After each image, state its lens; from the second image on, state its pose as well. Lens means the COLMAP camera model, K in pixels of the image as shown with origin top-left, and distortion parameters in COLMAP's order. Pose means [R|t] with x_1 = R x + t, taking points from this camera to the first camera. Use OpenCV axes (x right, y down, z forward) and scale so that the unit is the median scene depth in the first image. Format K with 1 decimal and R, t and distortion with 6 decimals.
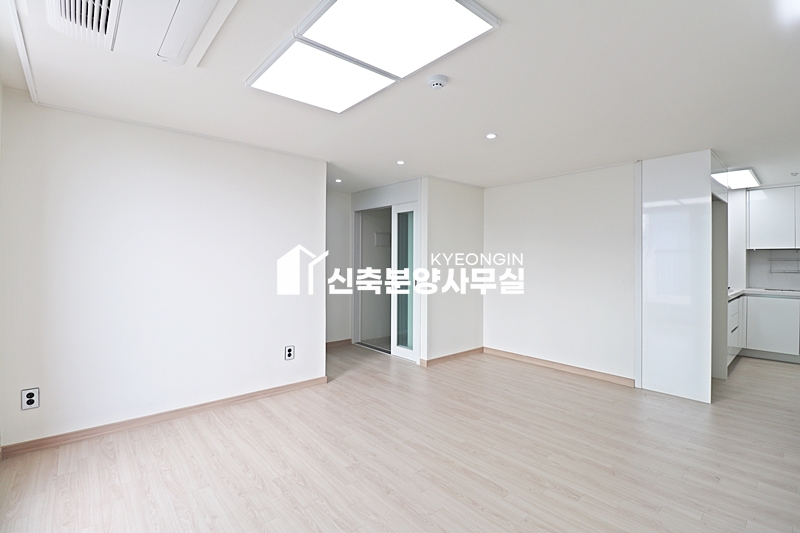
lens RADIAL K [[370.6, 0, 400.3], [0, 370.6, 259.0], [0, 0, 1]] dist [0.000717, -0.010763]
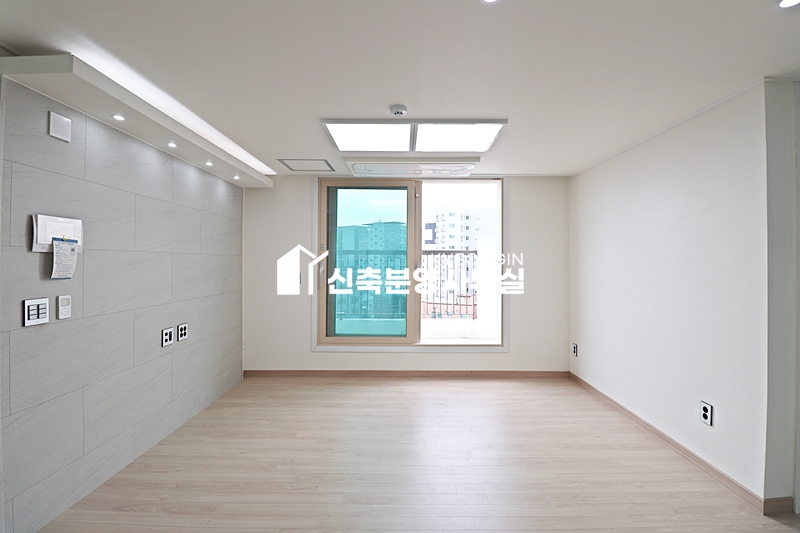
lens RADIAL K [[370.6, 0, 400.3], [0, 370.6, 259.0], [0, 0, 1]] dist [0.000717, -0.010763]
pose [[-0.661411, -0.009723, -0.749961, 0.632397], [-0.000662, 0.999923, -0.012381, -0.012560], [0.750024, -0.007692, -0.661366, 1.184187]]
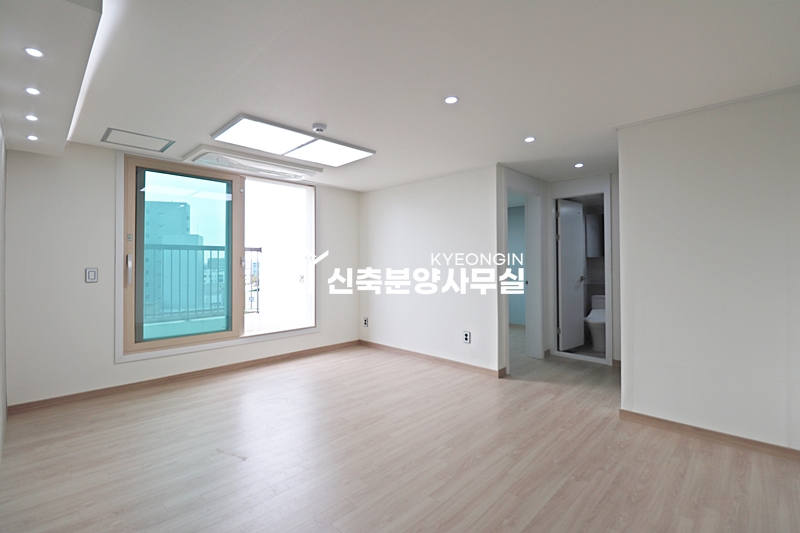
lens RADIAL K [[370.6, 0, 400.3], [0, 370.6, 259.0], [0, 0, 1]] dist [0.000717, -0.010763]
pose [[0.073084, -0.014144, -0.997225, 1.009618], [0.009981, 0.999860, -0.013450, 0.018713], [0.997276, -0.008970, 0.073215, 0.810503]]
